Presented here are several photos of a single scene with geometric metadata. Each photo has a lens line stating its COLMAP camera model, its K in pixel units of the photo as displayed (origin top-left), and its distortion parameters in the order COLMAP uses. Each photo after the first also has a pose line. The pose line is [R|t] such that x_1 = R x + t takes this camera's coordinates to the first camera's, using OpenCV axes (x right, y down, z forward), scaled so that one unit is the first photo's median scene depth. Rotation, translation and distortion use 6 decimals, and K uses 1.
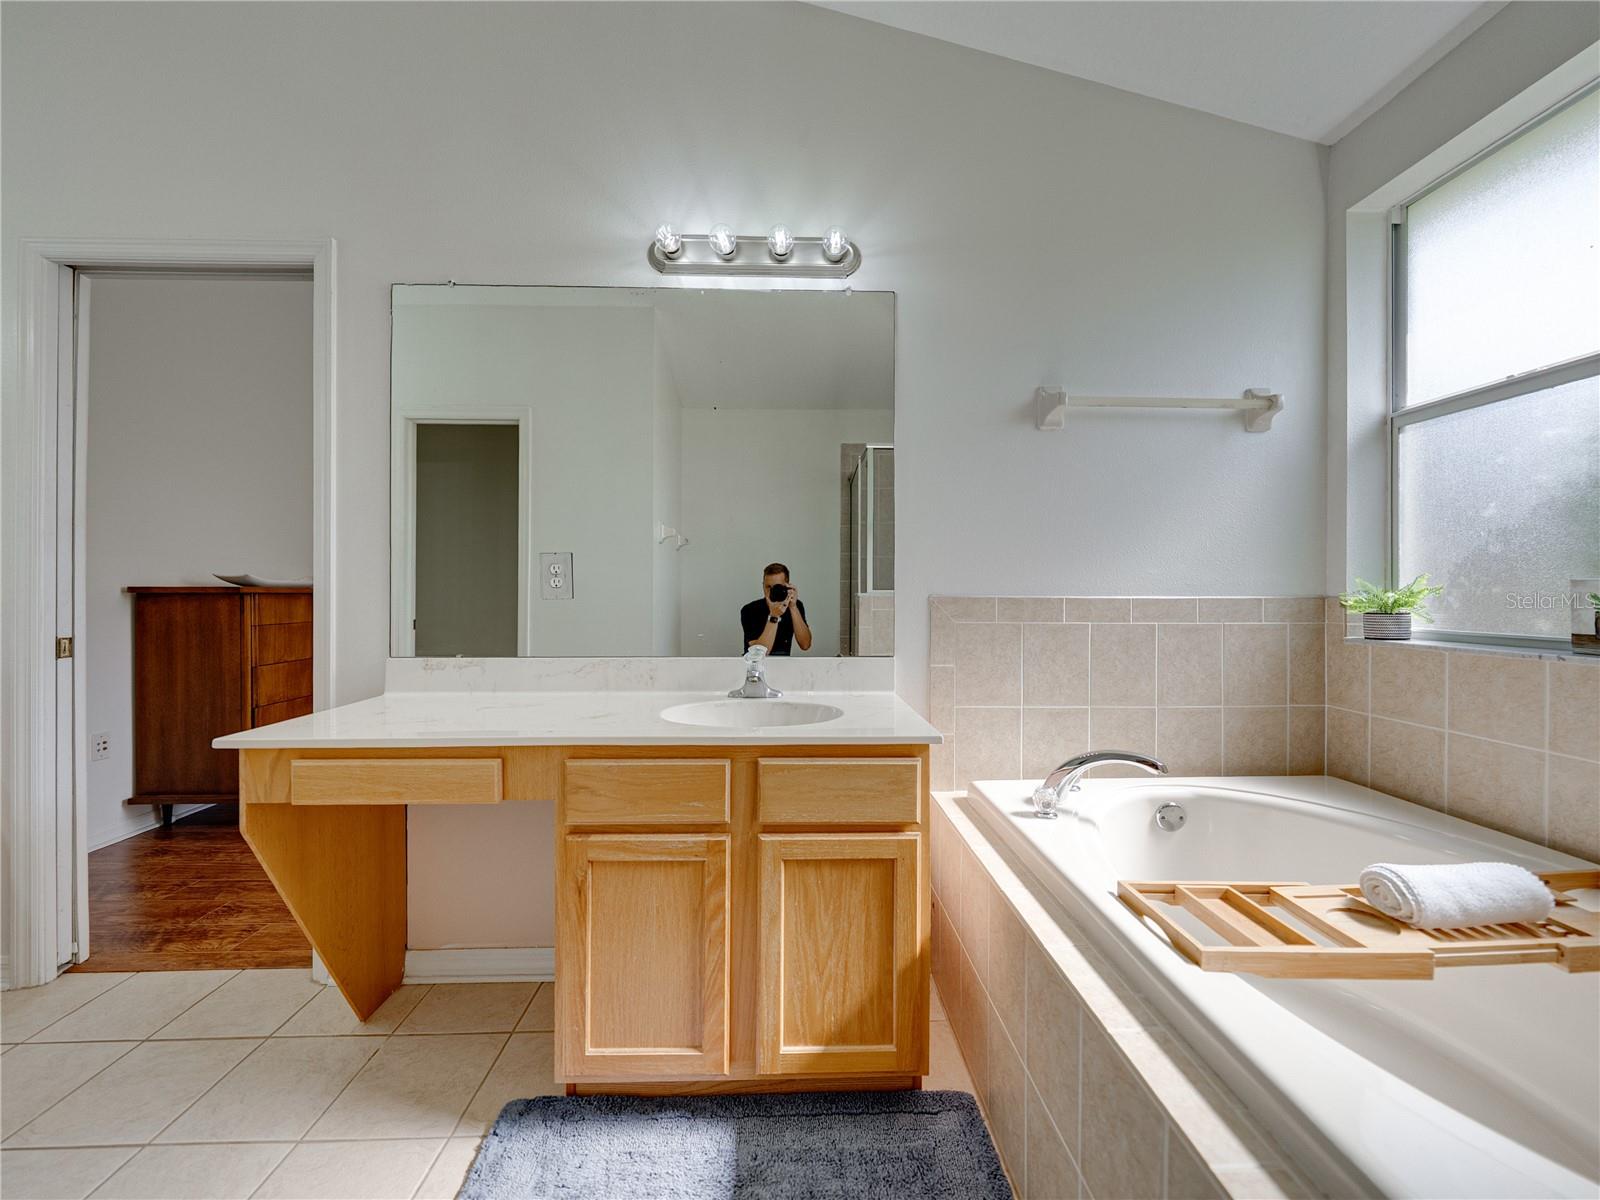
lens RADIAL K [[637.8, 0, 804.0], [0, 637.8, 596.0], [0, 0, 1]] dist [-0.004294, 0.000417]
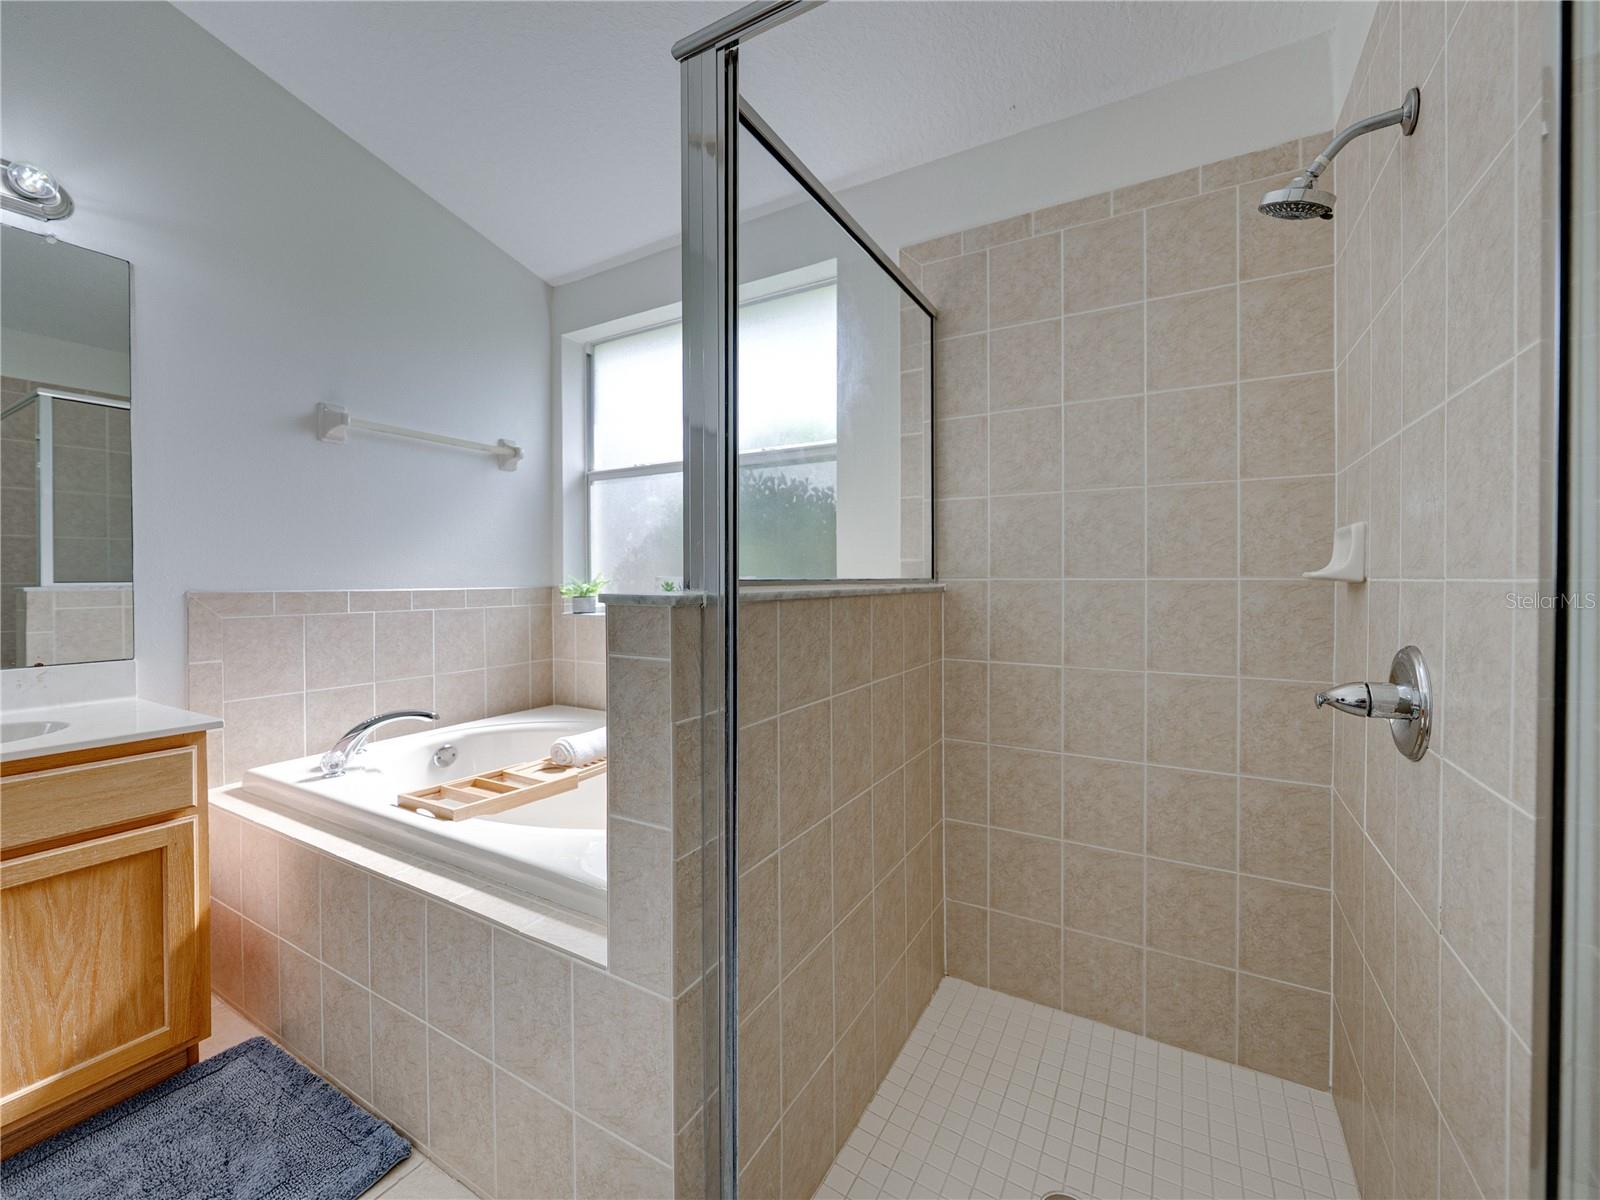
lens RADIAL K [[637.8, 0, 846.7], [0, 637.8, 583.0], [0, 0, 1]] dist [-0.004294, 0.000417]
pose [[0.491928, -0.009564, 0.870583, -0.174550], [0.007268, 0.999950, 0.006878, -0.015564], [-0.870606, 0.002944, 0.491973, -0.407159]]
